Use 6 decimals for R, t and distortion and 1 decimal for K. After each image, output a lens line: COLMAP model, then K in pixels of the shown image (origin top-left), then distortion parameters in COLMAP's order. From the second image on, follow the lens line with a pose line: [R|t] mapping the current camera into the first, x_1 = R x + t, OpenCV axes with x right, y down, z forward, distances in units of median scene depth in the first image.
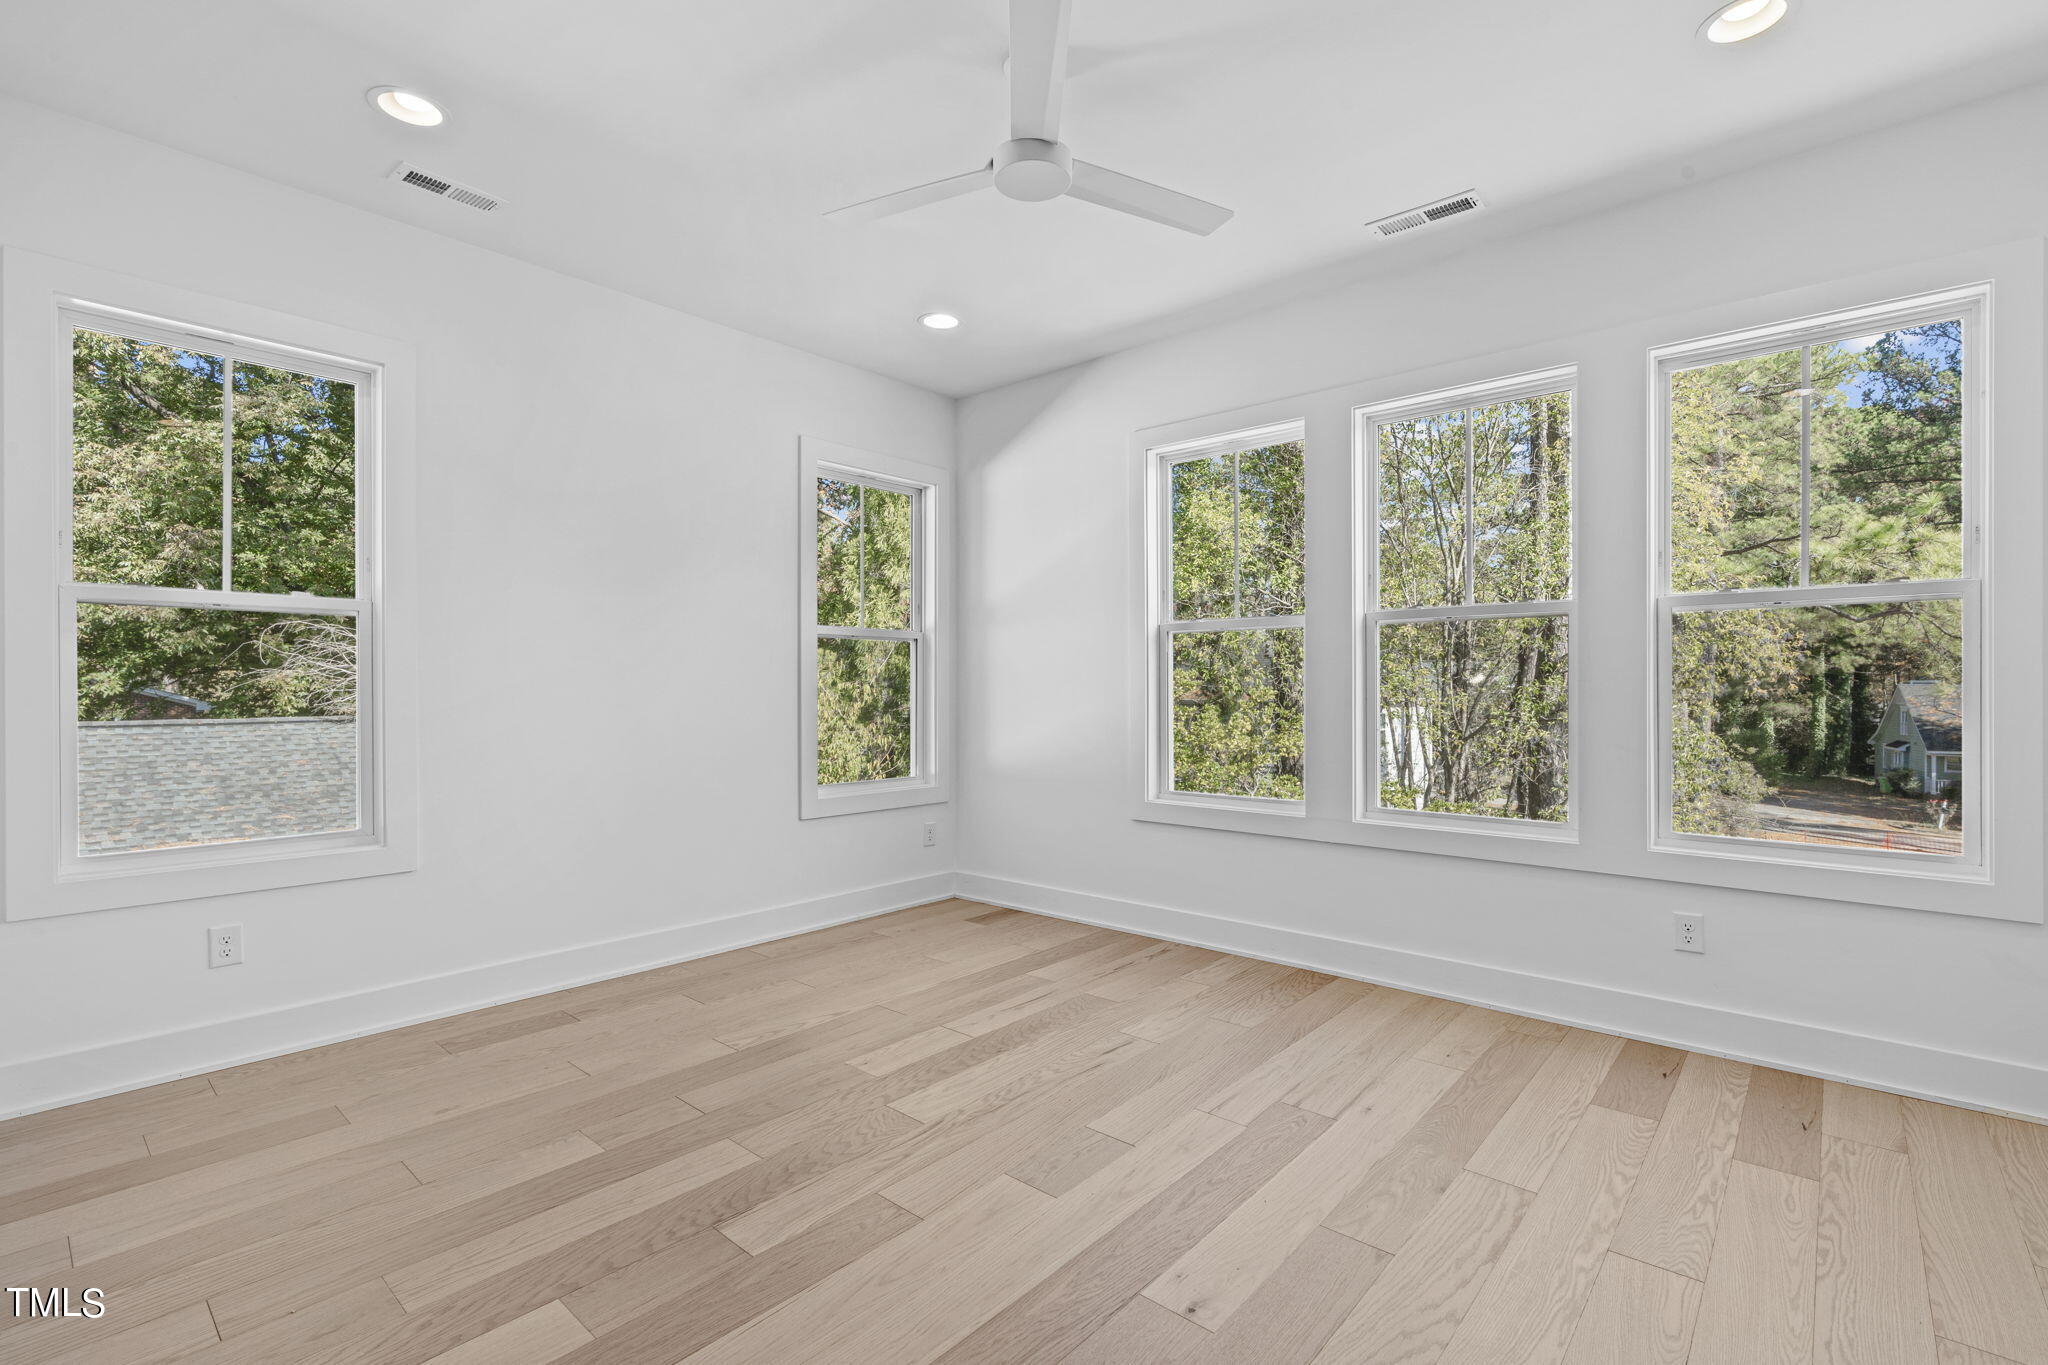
lens RADIAL K [[941.3, 0, 1017.1], [0, 941.3, 694.5], [0, 0, 1]] dist [-0.003966, 0.000154]
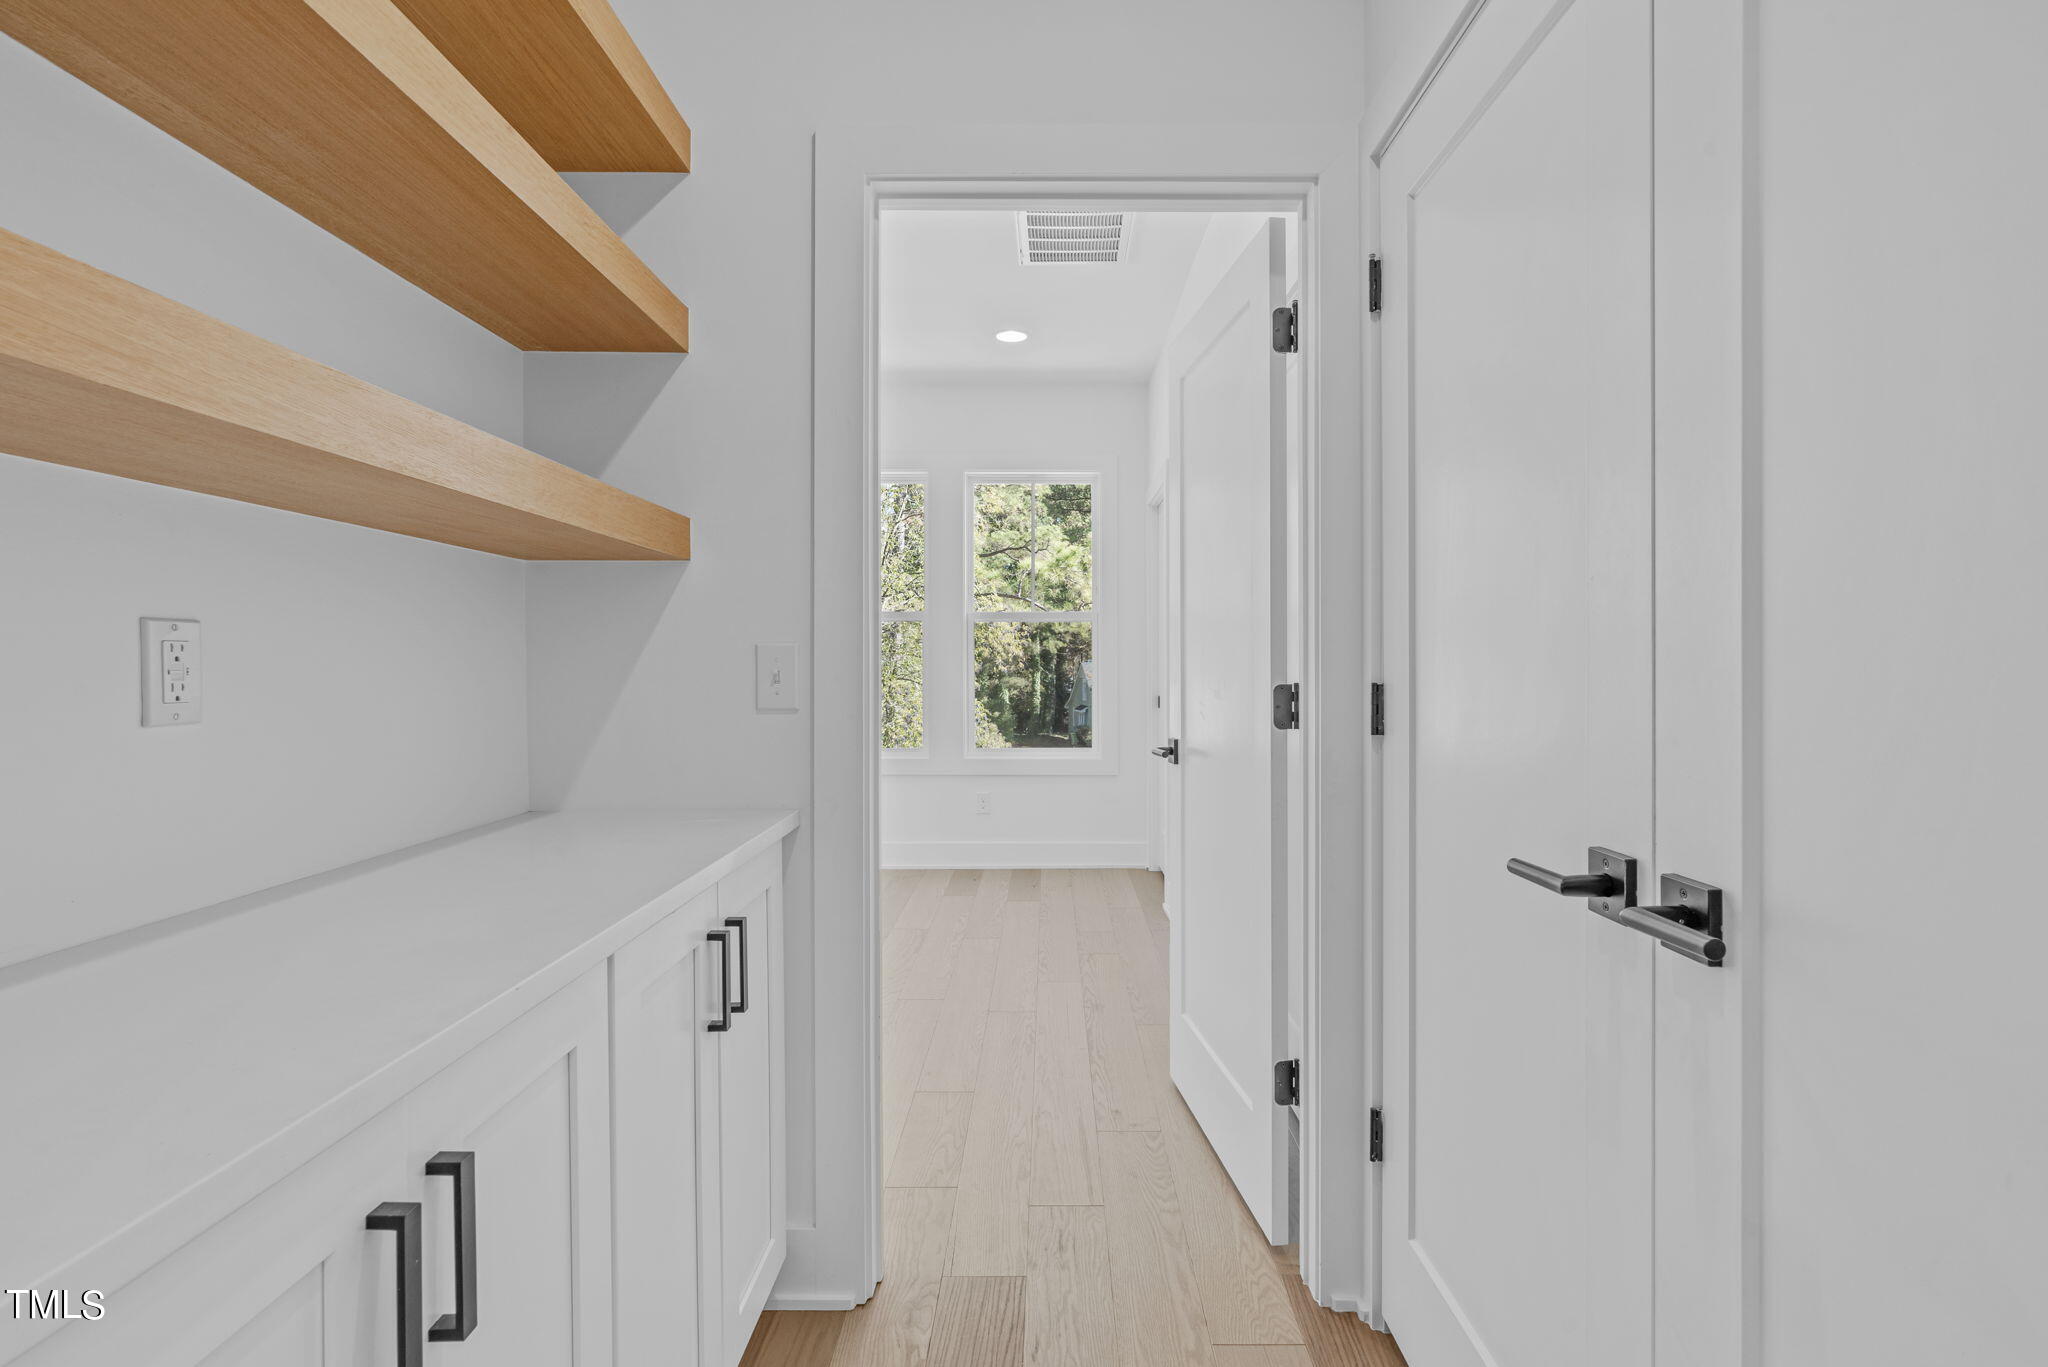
lens RADIAL K [[953.4, 0, 1023.2], [0, 953.4, 674.9], [0, 0, 1]] dist [-0.003889, 0.000026]
pose [[0.769097, -0.005567, 0.639108, -0.444762], [0.003317, 0.999983, 0.004719, -0.001987], [-0.639124, -0.001509, 0.769103, -0.513880]]
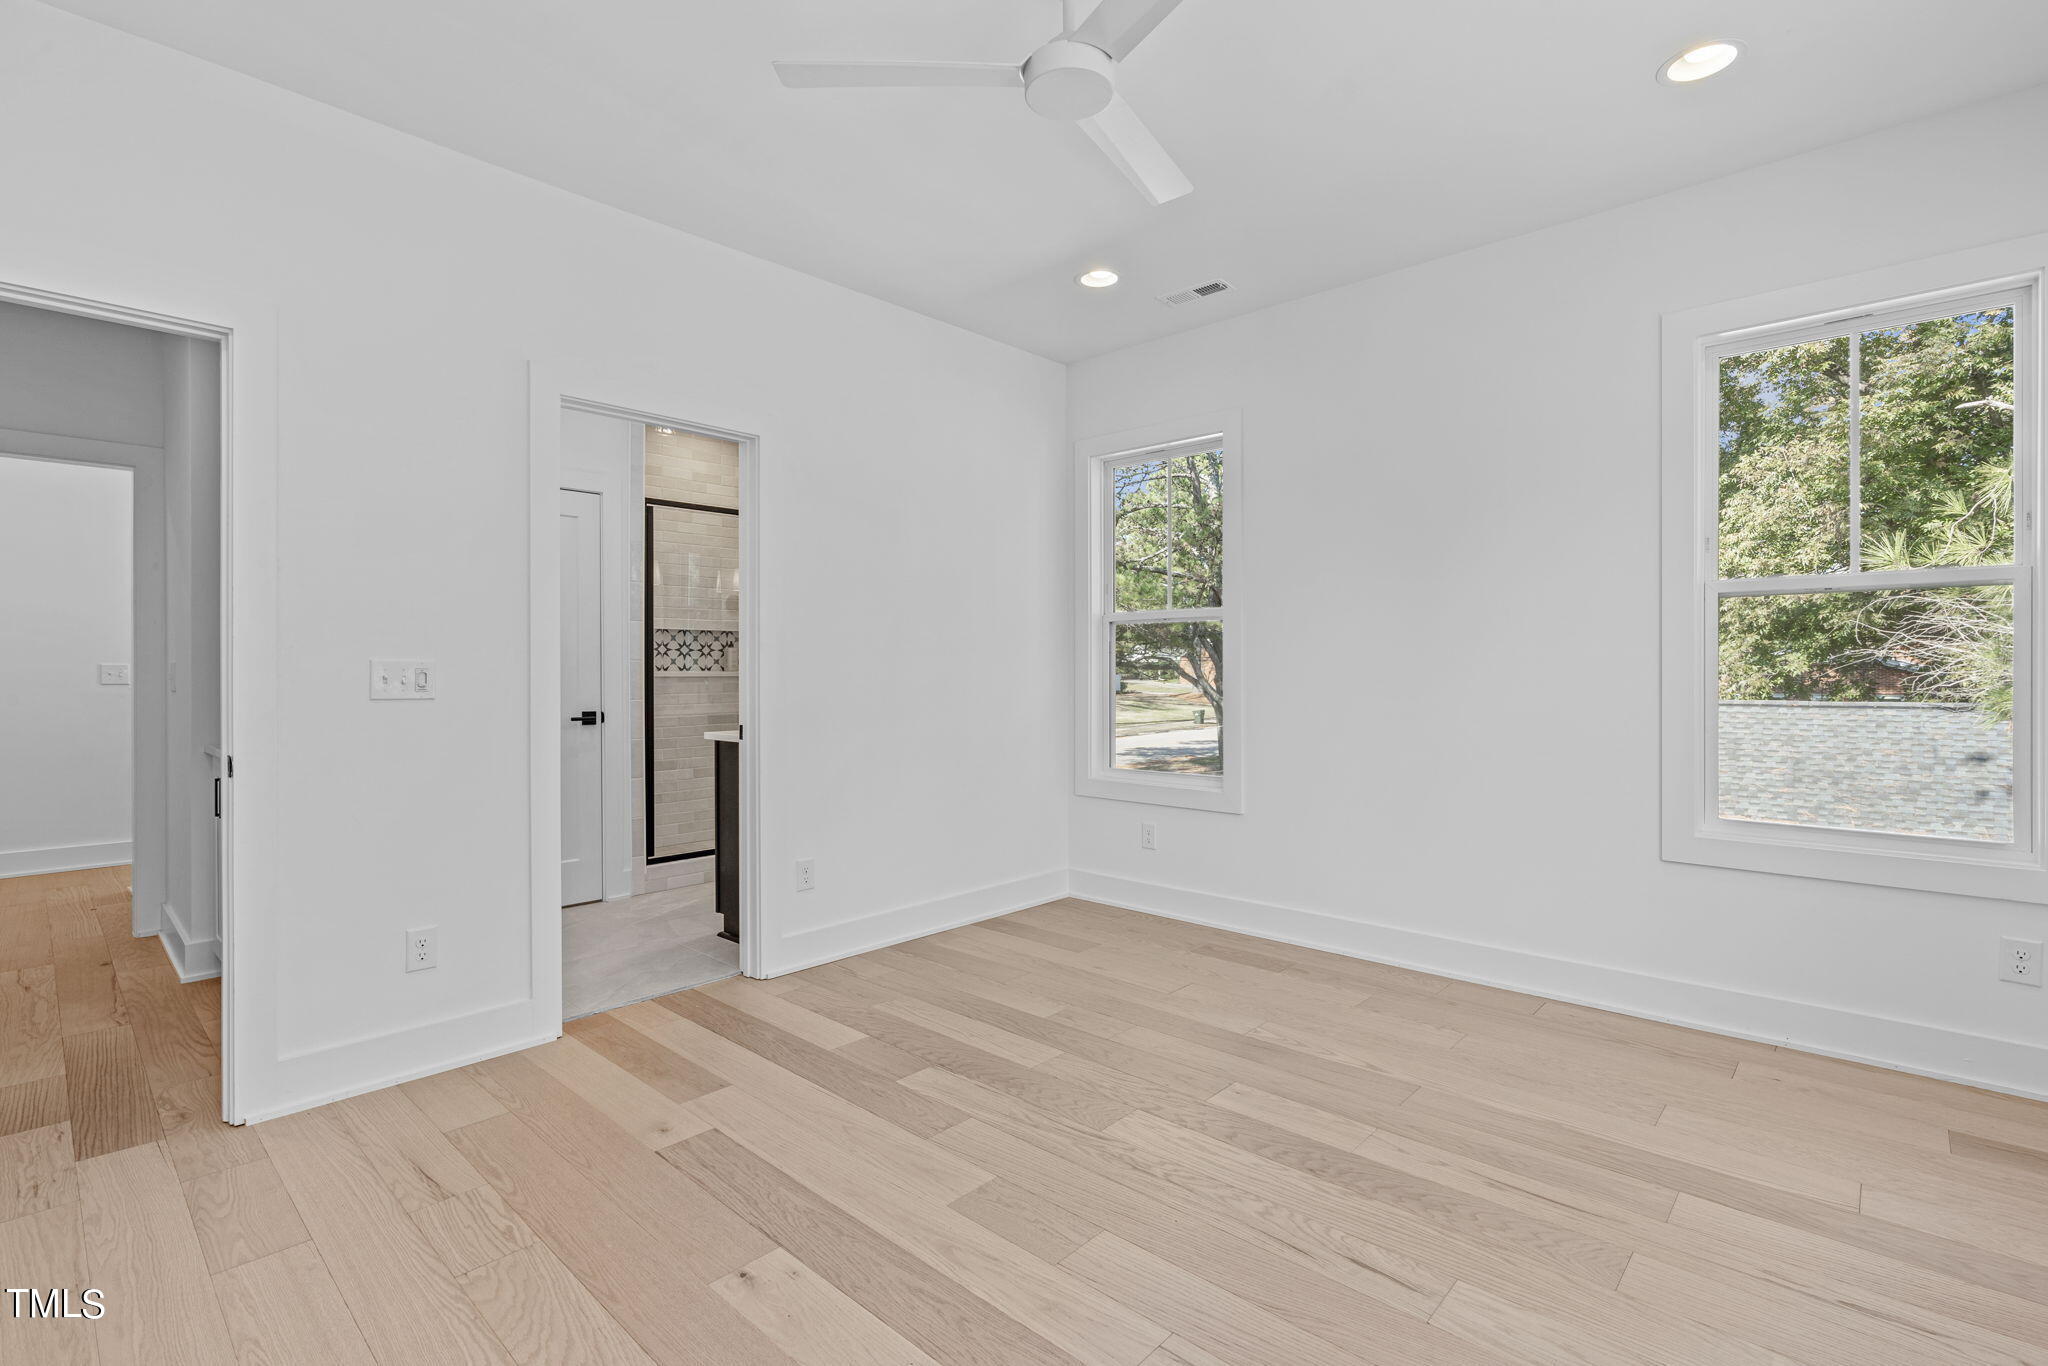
lens RADIAL K [[953.4, 0, 1023.2], [0, 953.4, 674.4], [0, 0, 1]] dist [-0.003889, 0.000026]
pose [[-0.029654, 0.004787, -0.999549, 0.549914], [-0.005788, 0.999971, 0.004961, -0.007779], [0.999543, 0.005932, -0.029625, 0.599175]]
